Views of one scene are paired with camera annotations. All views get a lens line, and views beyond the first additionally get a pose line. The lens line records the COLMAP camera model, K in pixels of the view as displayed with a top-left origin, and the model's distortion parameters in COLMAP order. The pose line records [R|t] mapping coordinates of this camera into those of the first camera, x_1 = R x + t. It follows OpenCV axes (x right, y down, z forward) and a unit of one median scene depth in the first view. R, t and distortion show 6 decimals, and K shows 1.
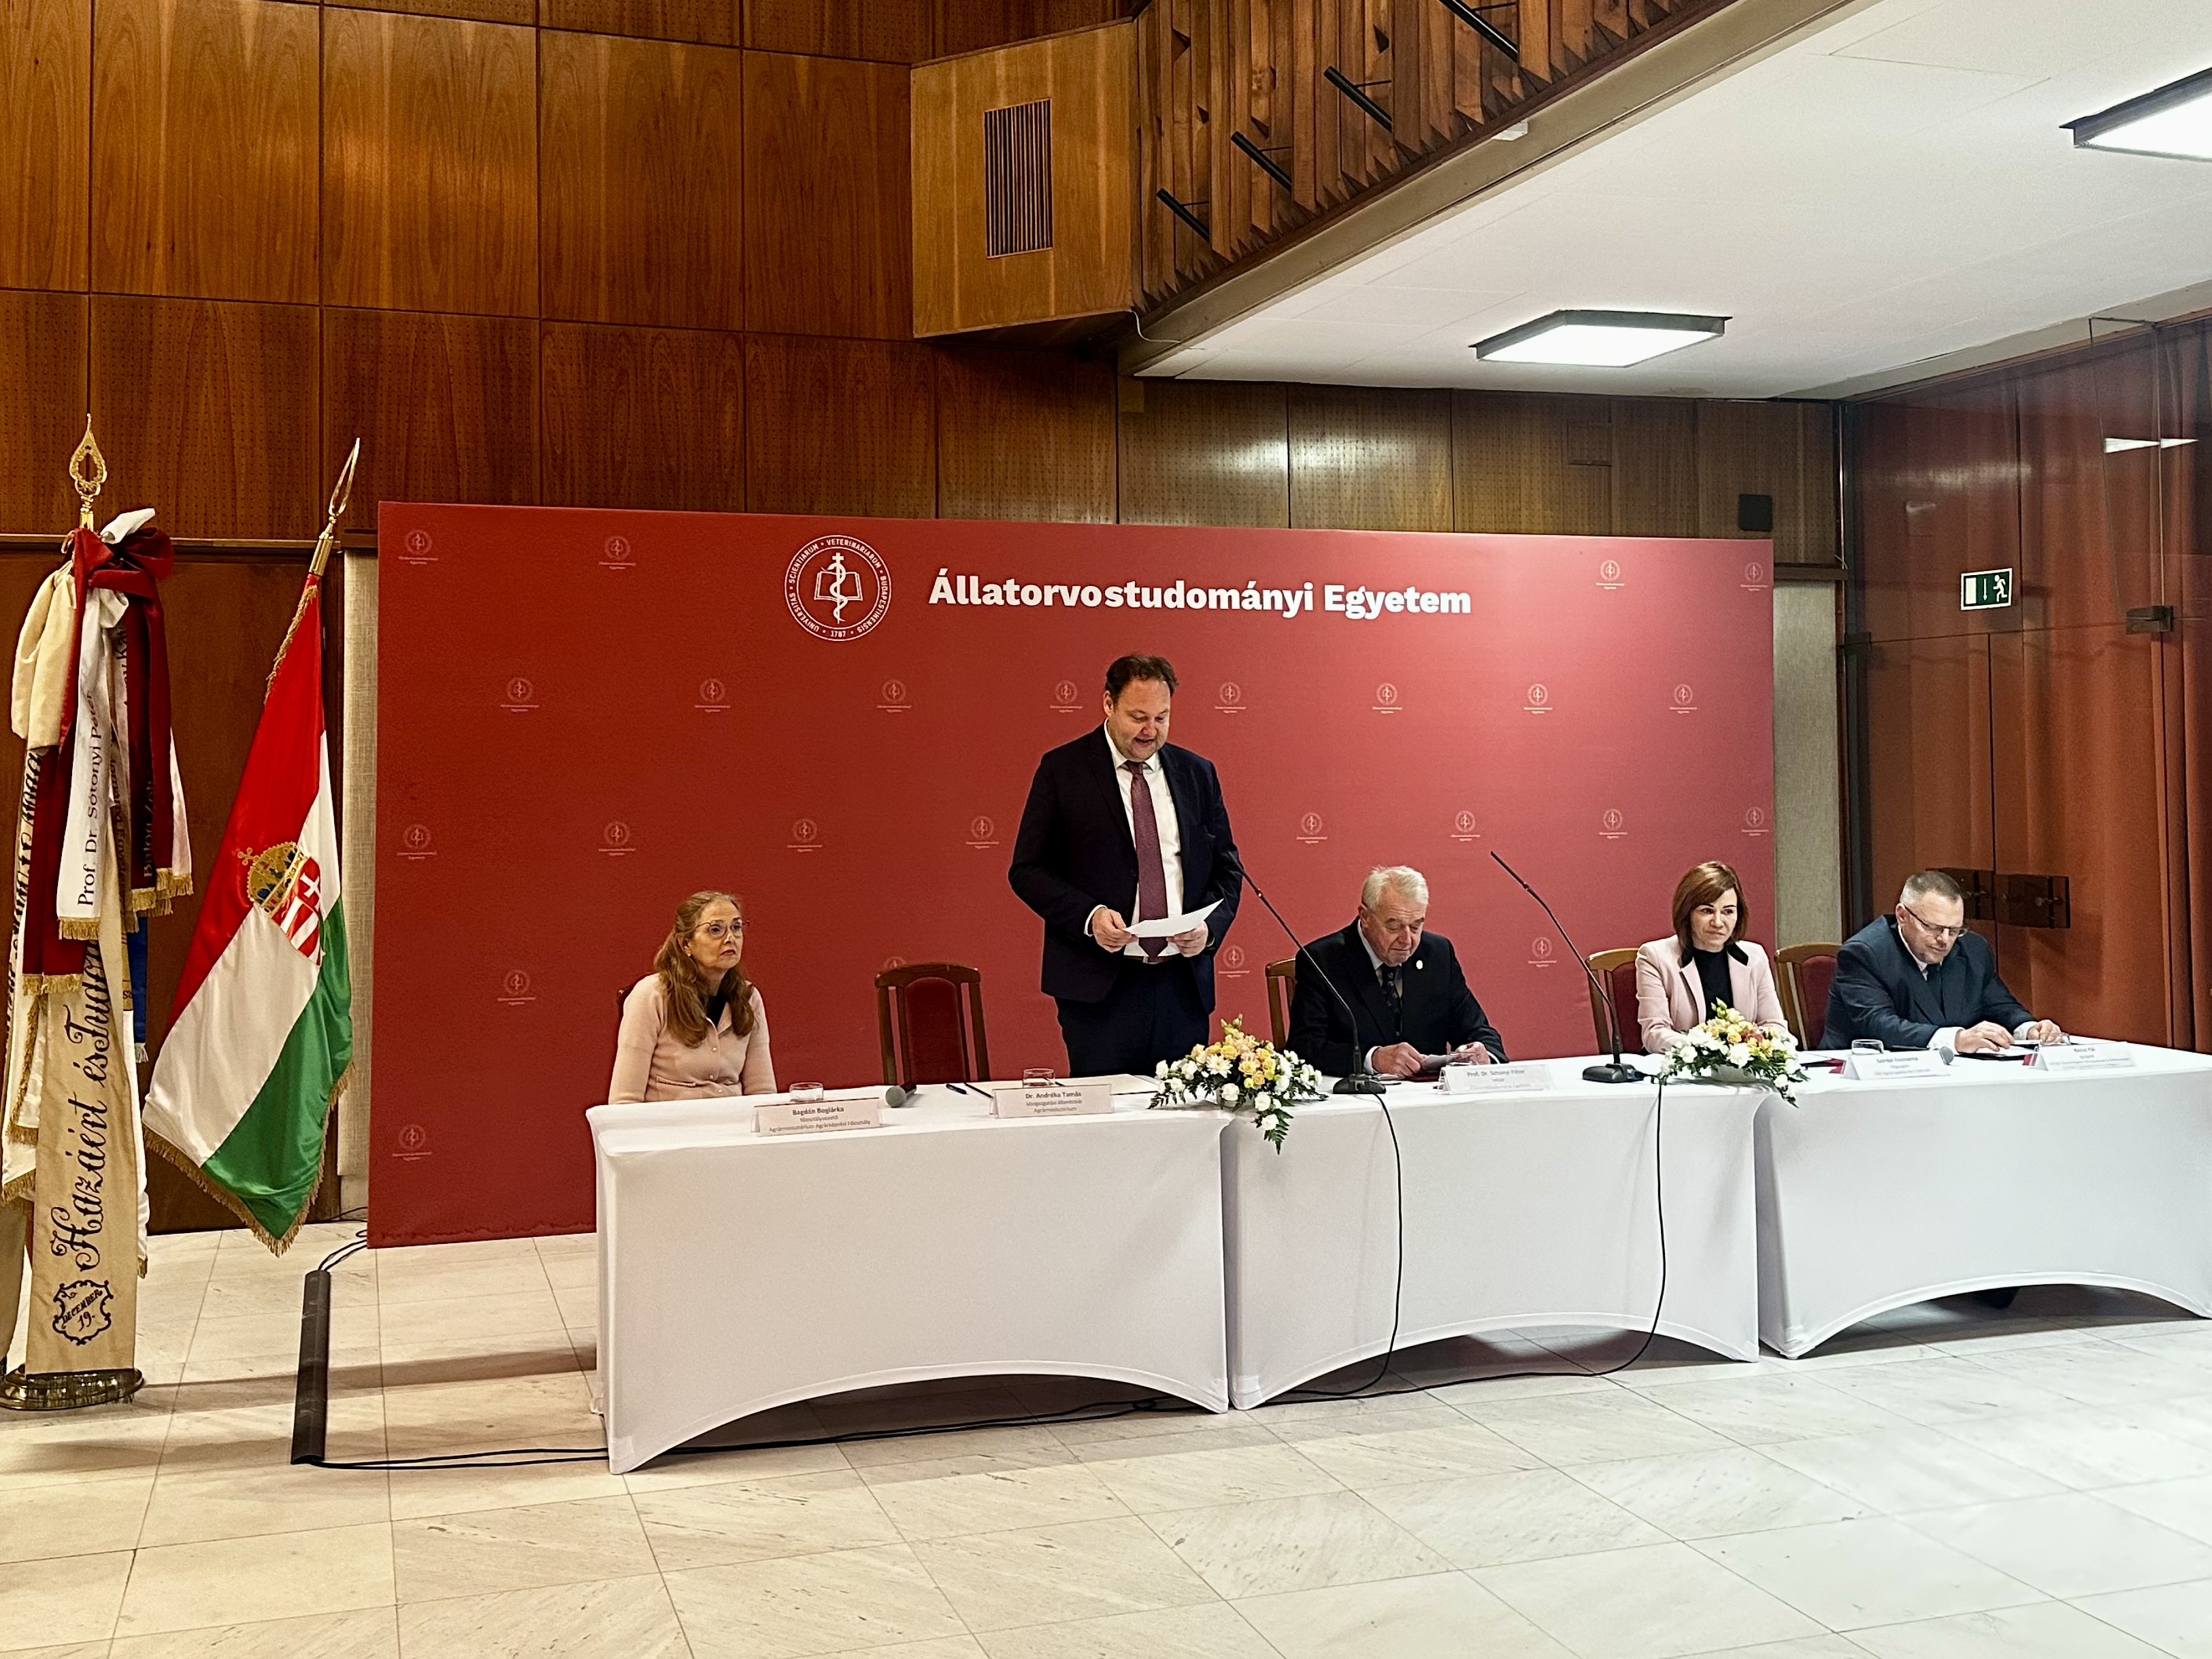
lens RADIAL K [[2232.8, 0, 1111.9], [0, 2232.8, 693.2], [0, 0, 1]] dist [0.031198, 0.000000]
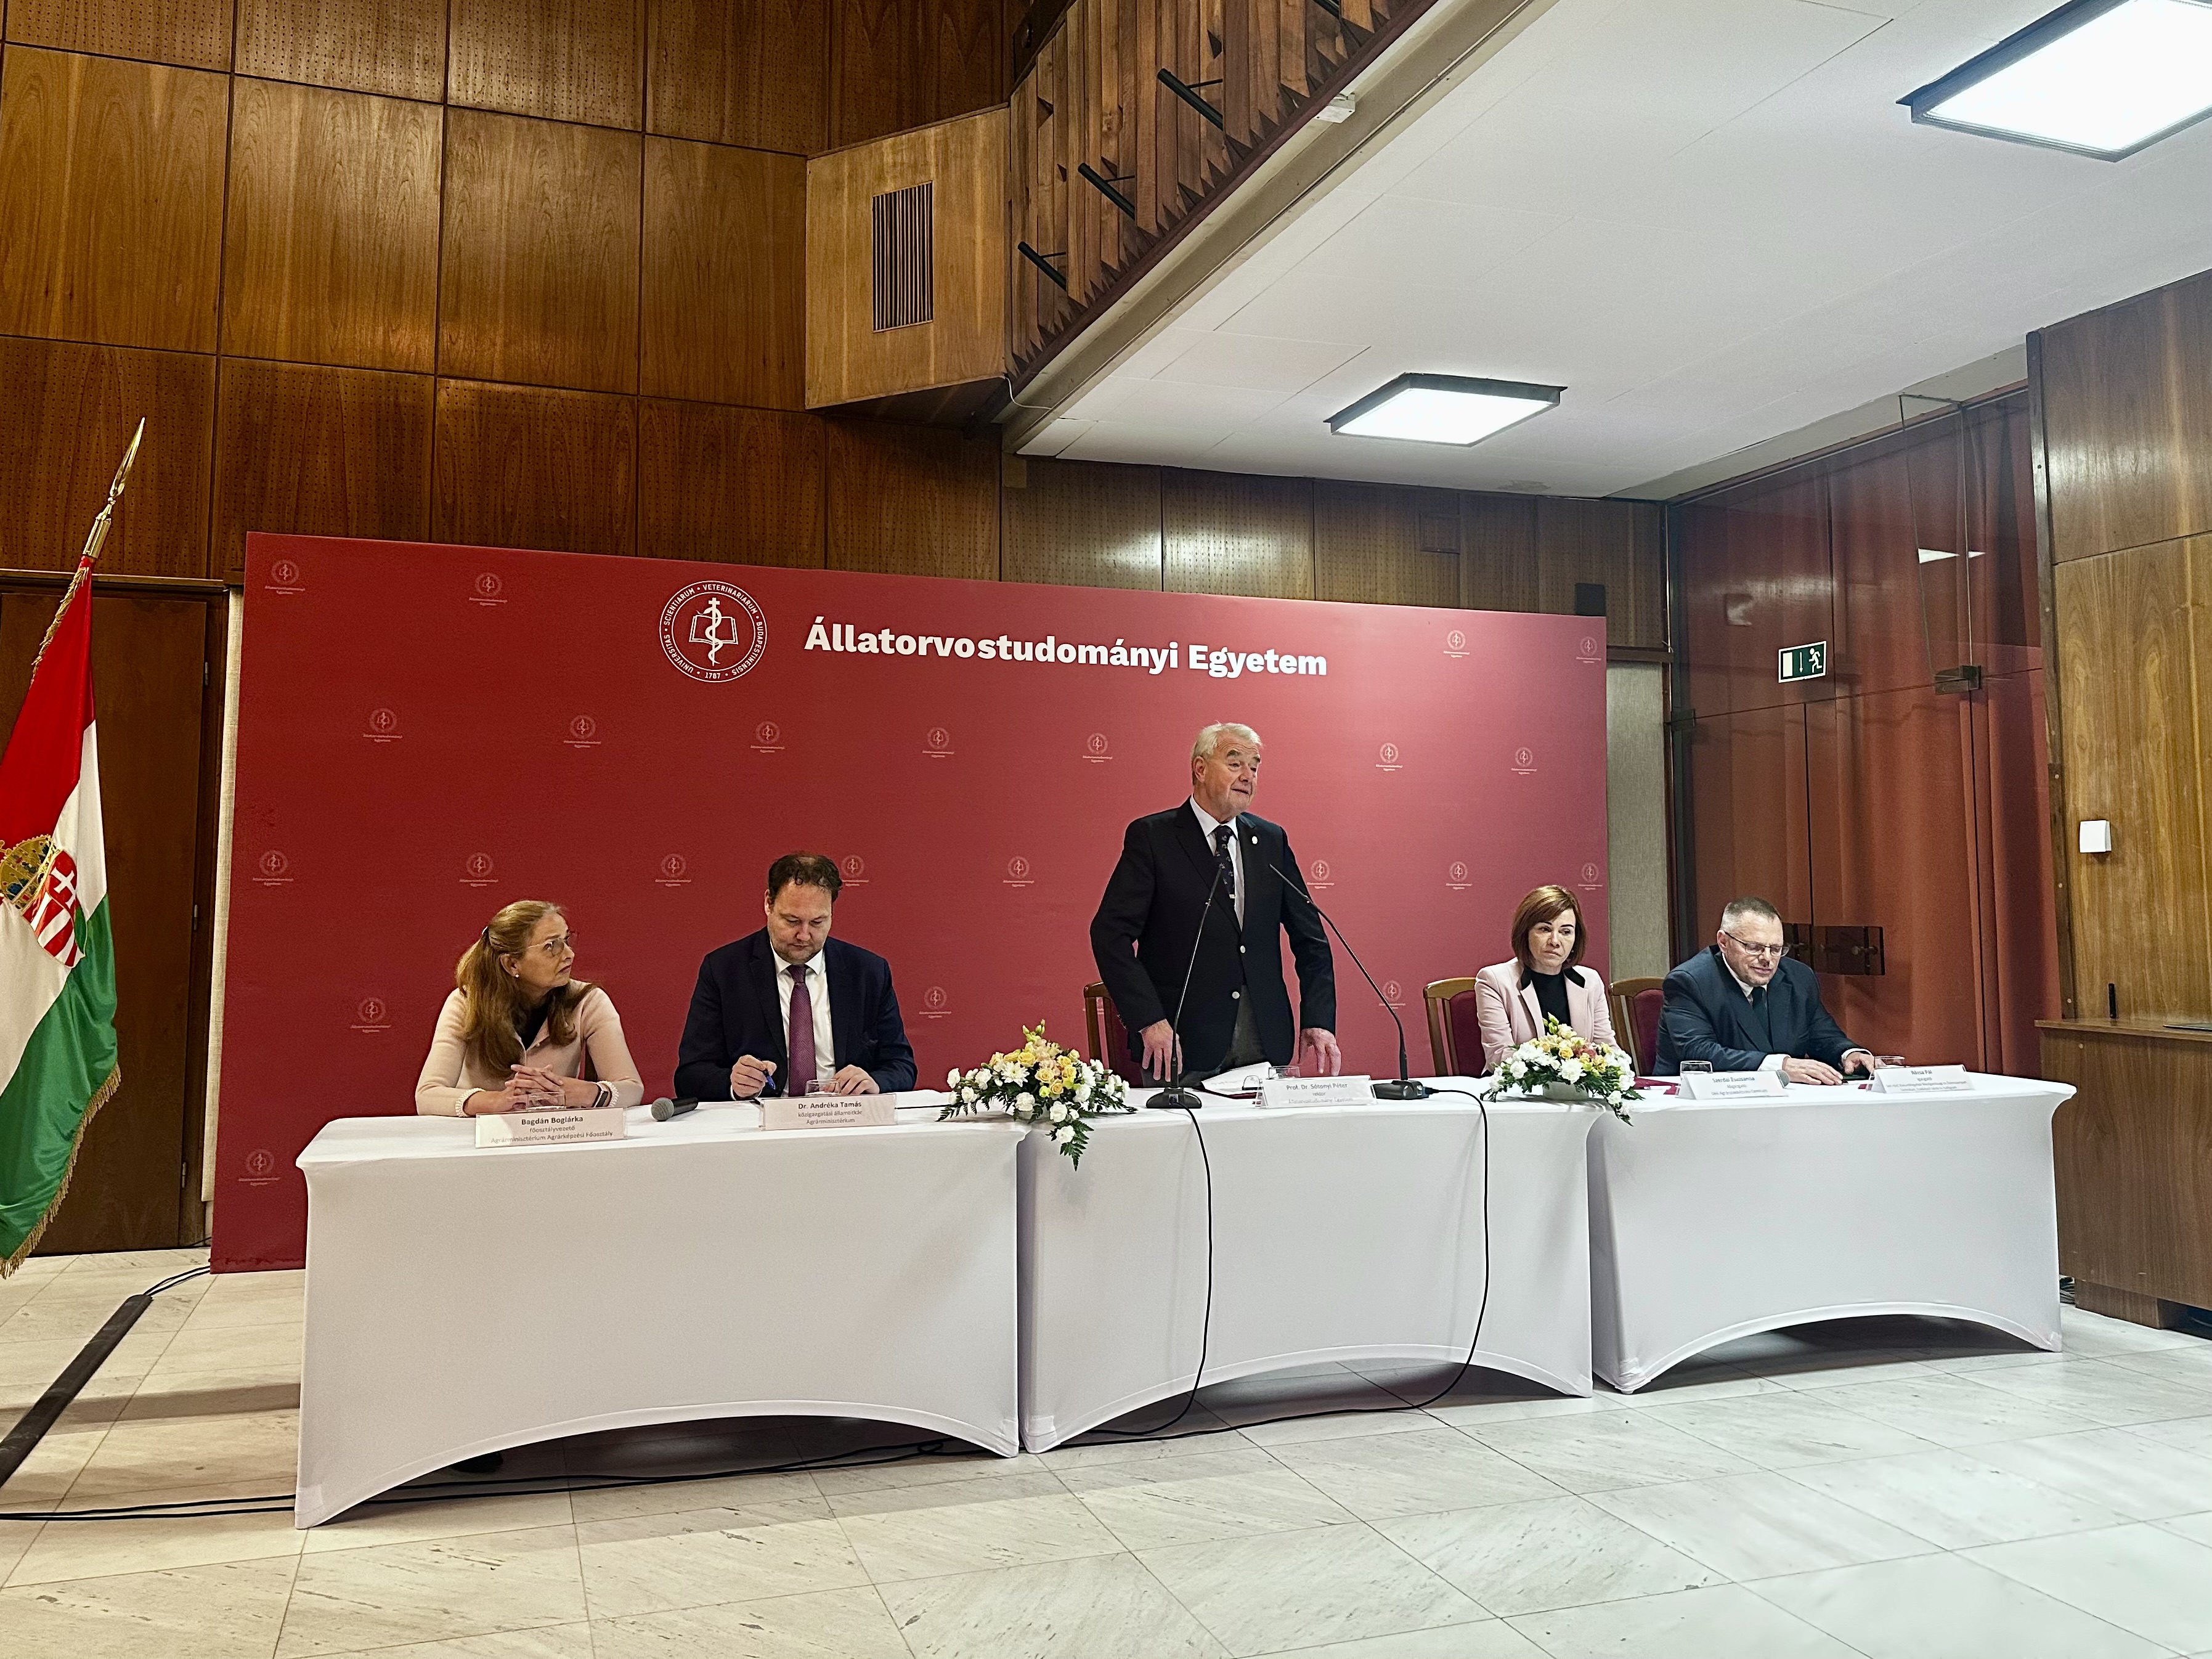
lens RADIAL K [[1756.7, 0, 1148.0], [0, 1756.7, 758.9], [0, 0, 1]] dist [0.045440, -0.076799]
pose [[0.999451, 0.011268, 0.031170, 0.054327], [-0.009854, 0.998932, -0.045151, 0.047277], [-0.031645, 0.044819, 0.998494, 0.181643]]
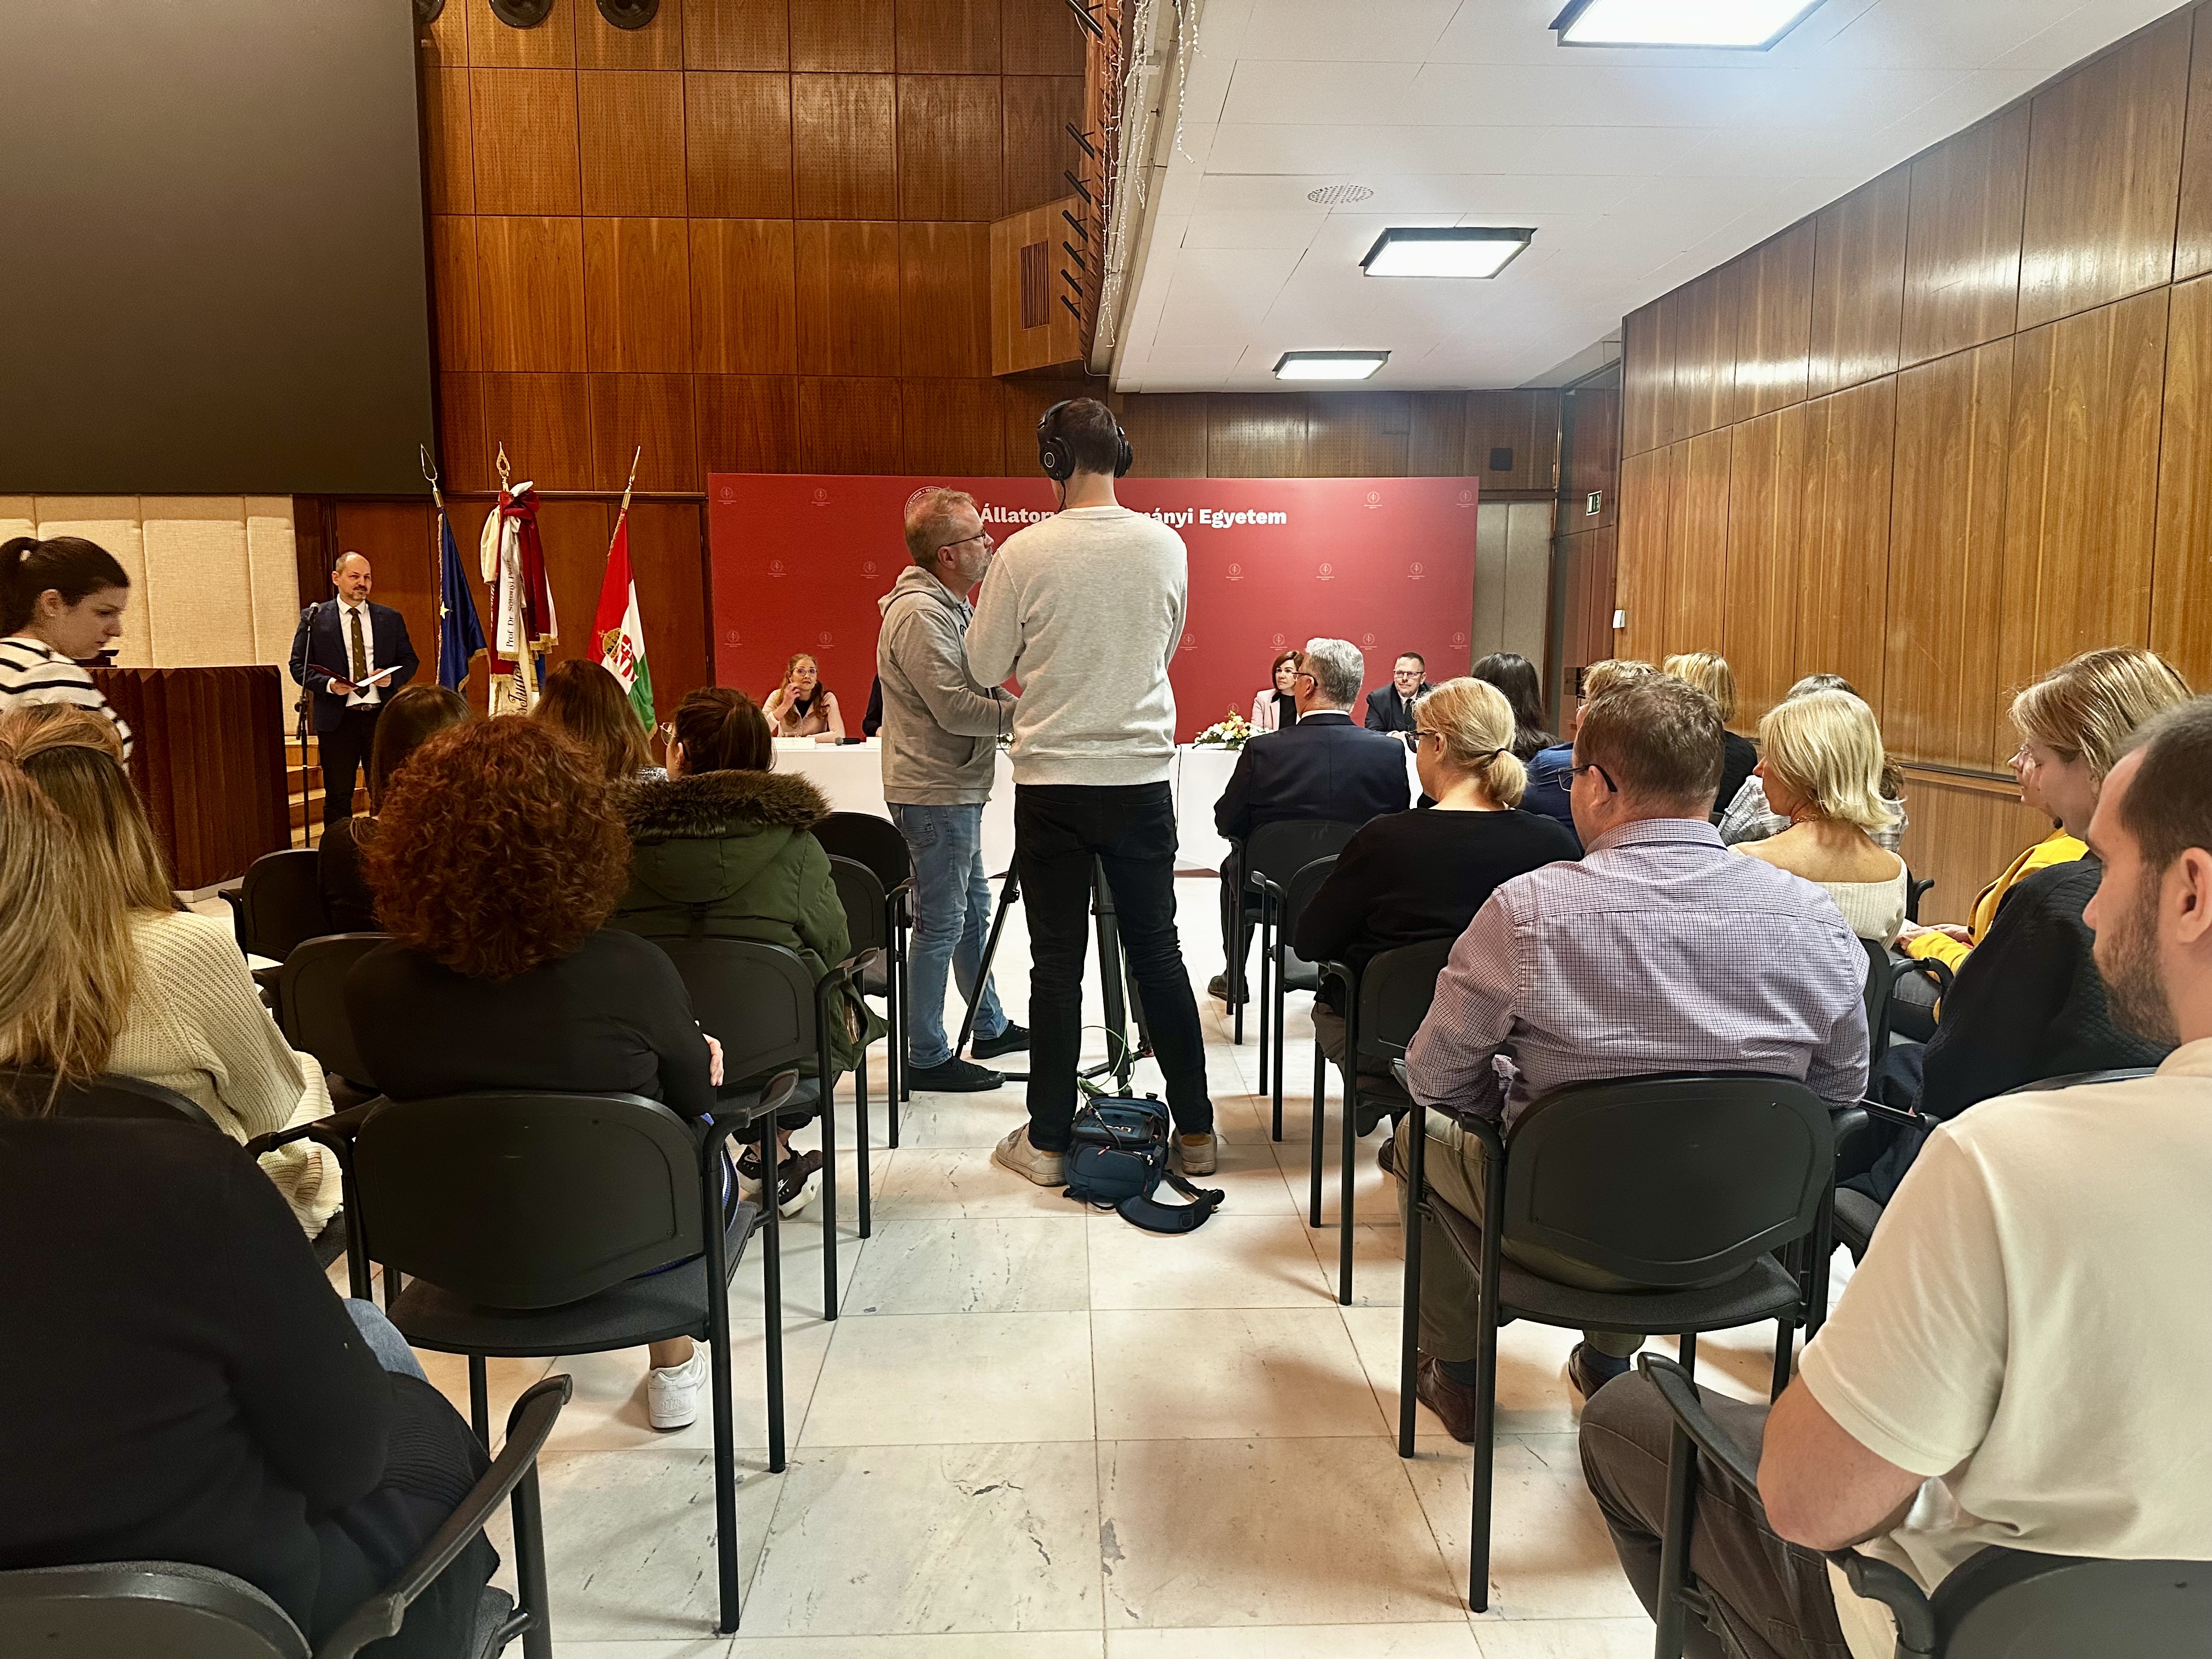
lens RADIAL K [[1618.2, 0, 1127.4], [0, 1618.2, 861.9], [0, 0, 1]] dist [0.027634, -0.024249]
pose [[0.960364, 0.044537, -0.275169, 0.451418], [0.000318, 0.986978, 0.160856, 0.026324], [0.278750, -0.154568, 0.947844, -0.350968]]
